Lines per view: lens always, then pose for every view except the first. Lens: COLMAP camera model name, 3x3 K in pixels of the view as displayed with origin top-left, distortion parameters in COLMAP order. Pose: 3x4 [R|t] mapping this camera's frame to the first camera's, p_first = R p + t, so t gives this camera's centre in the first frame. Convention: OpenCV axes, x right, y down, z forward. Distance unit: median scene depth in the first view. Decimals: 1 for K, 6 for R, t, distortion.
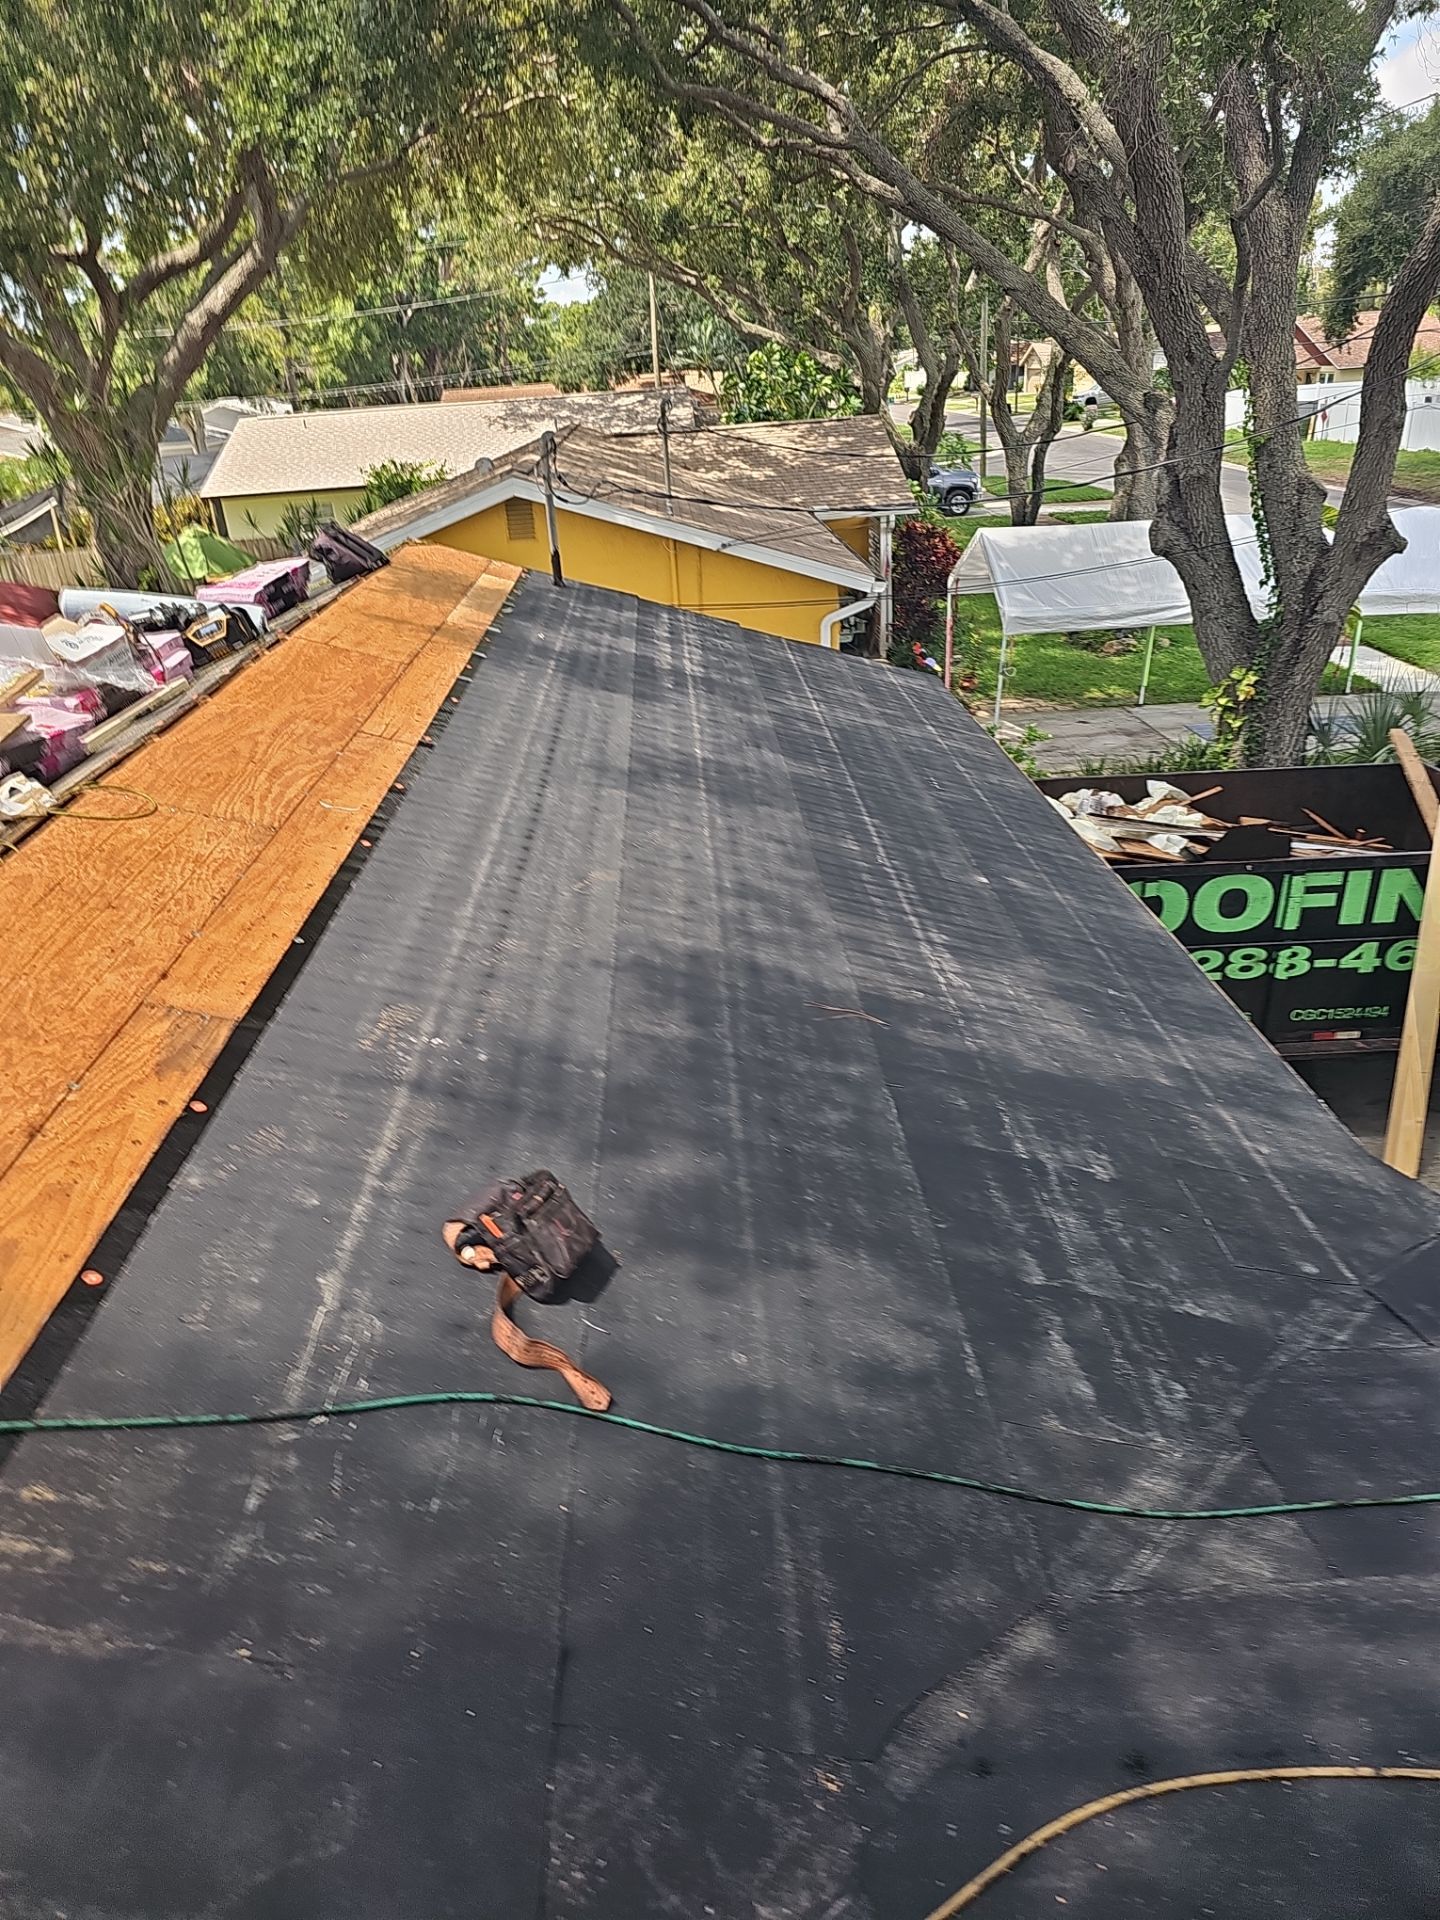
lens RADIAL K [[1190.9, 0, 720.0], [0, 1190.9, 960.0], [0, 0, 1]] dist [0.041319, -0.001605]
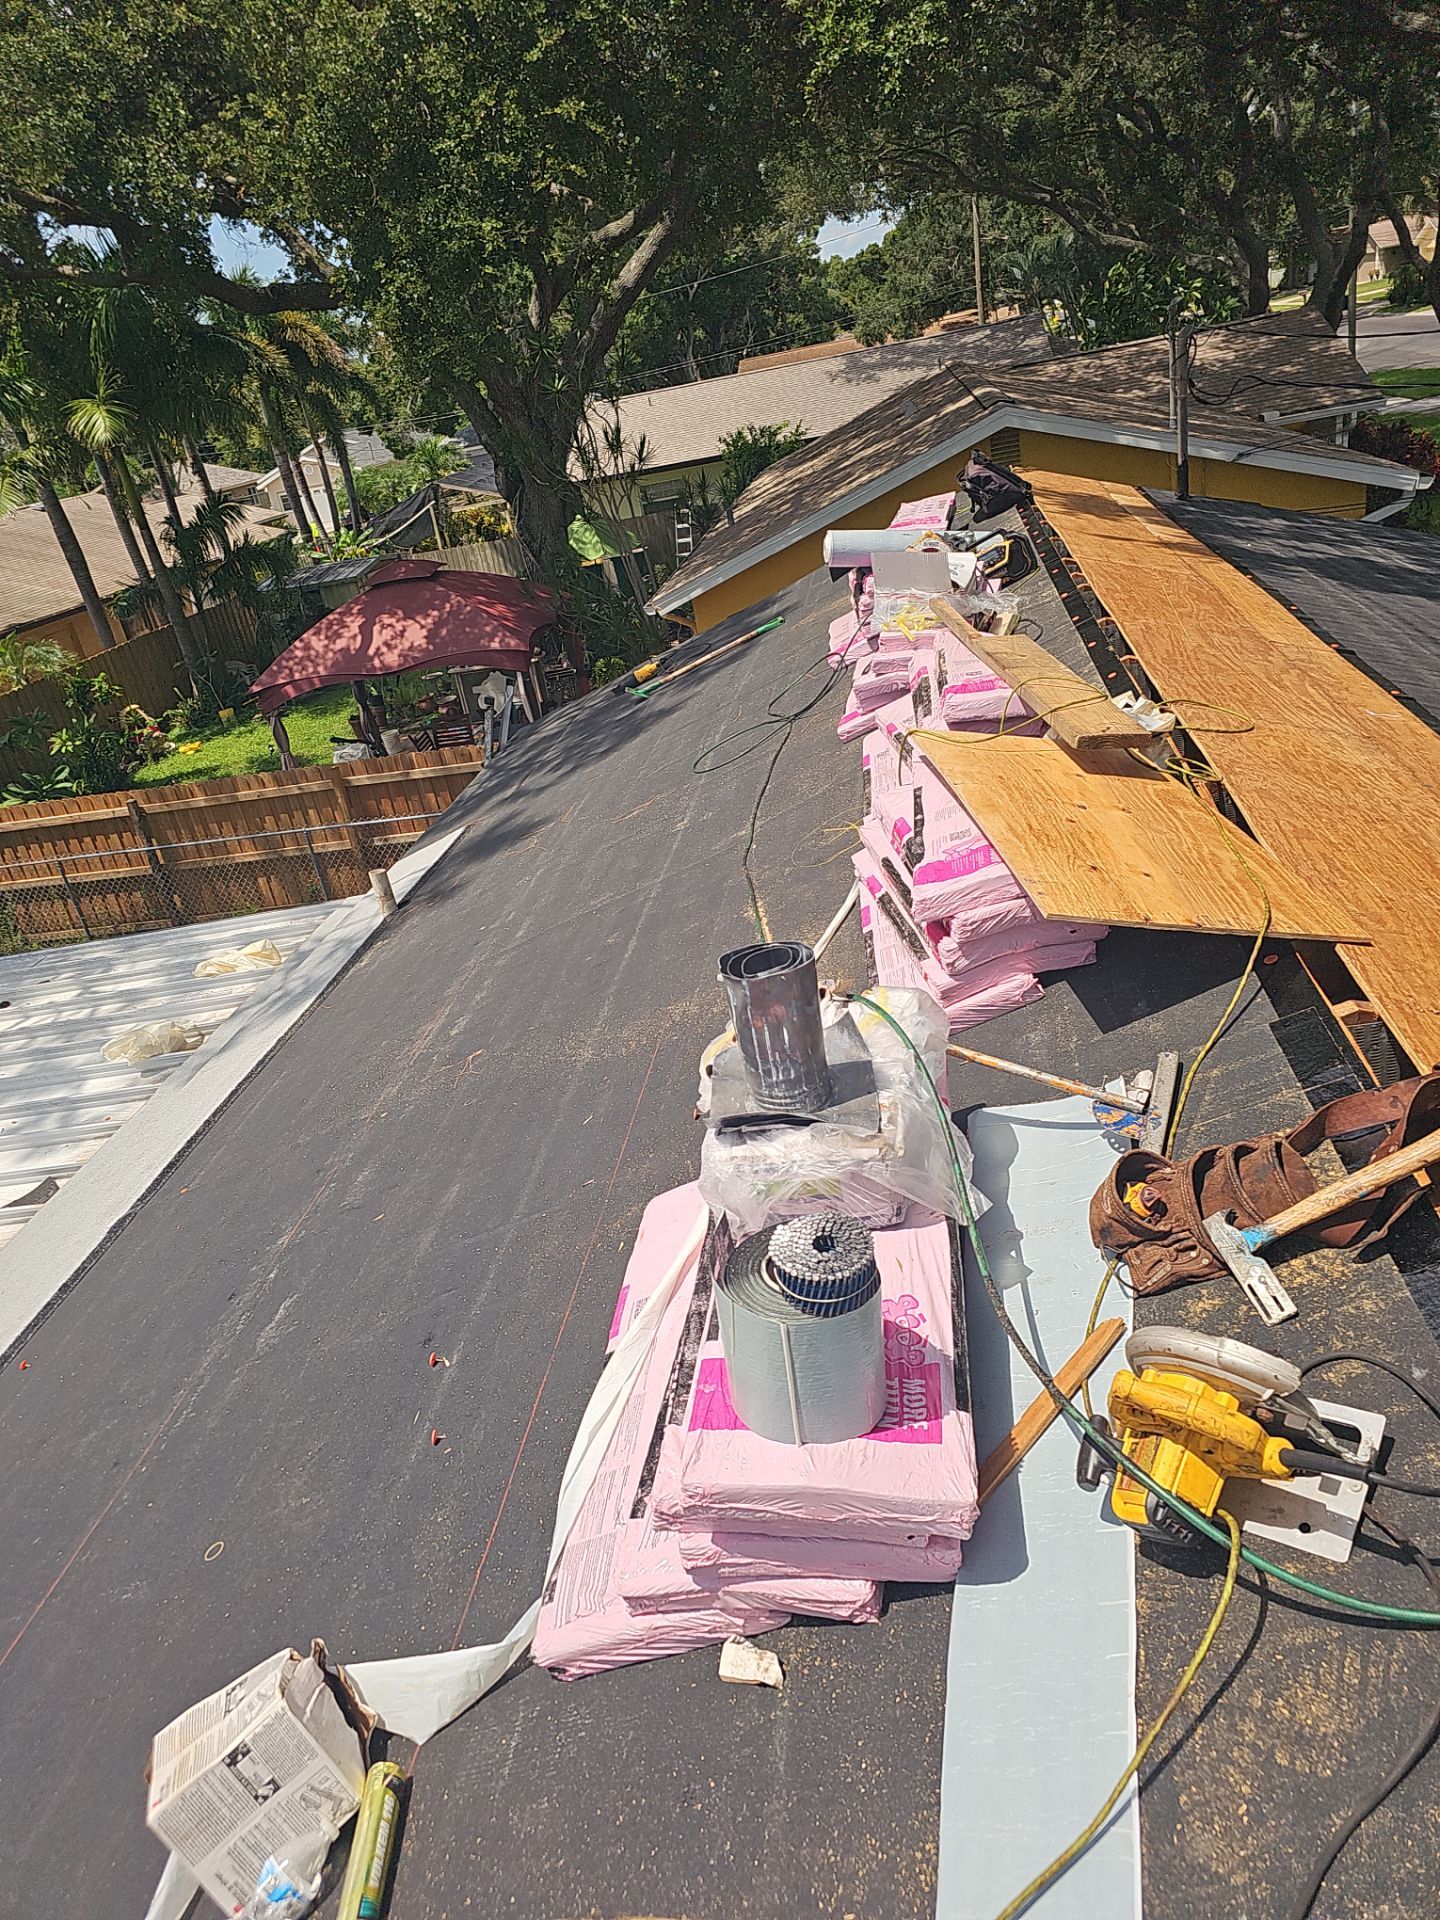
lens RADIAL K [[1190.9, 0, 720.0], [0, 1190.9, 960.0], [0, 0, 1]] dist [0.041319, -0.001605]
pose [[0.988608, -0.043293, -0.144153, -0.160913], [0.045866, 0.998841, 0.014573, 0.000904], [0.143355, -0.021018, 0.989448, 0.022312]]
